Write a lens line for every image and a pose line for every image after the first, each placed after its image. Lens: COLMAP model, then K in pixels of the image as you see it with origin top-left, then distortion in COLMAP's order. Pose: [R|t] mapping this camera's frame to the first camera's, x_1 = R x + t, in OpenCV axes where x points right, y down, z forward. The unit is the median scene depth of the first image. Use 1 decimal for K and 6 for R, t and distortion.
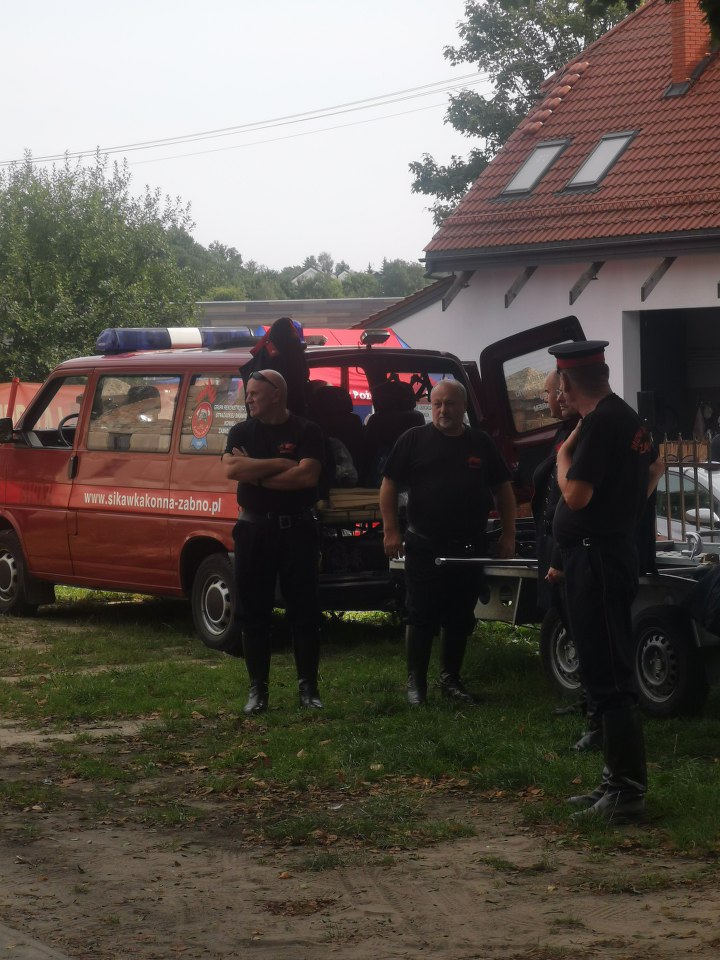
lens RADIAL K [[2798.6, 0, 360.0], [0, 2798.6, 480.0], [0, 0, 1]] dist [0.052534, 0.107616]
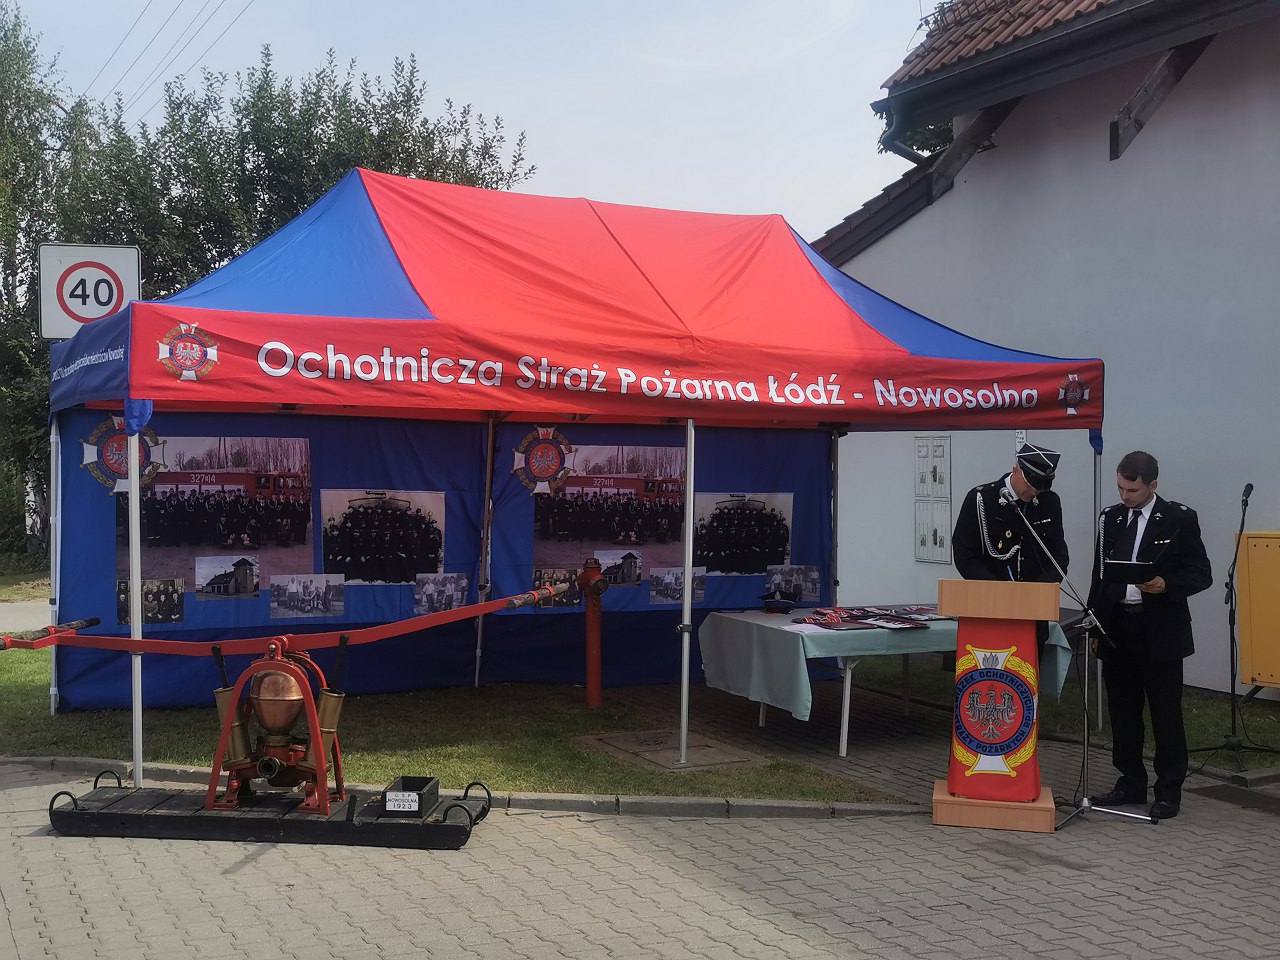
lens RADIAL K [[1570.0, 0, 639.4], [0, 1570.0, 479.9], [0, 0, 1]] dist [0.006638, 0.011471]
pose [[0.989866, 0.012881, -0.141421, 0.021607], [-0.015573, 0.999718, -0.017946, -0.016427], [0.141150, 0.019967, 0.989787, 0.795365]]
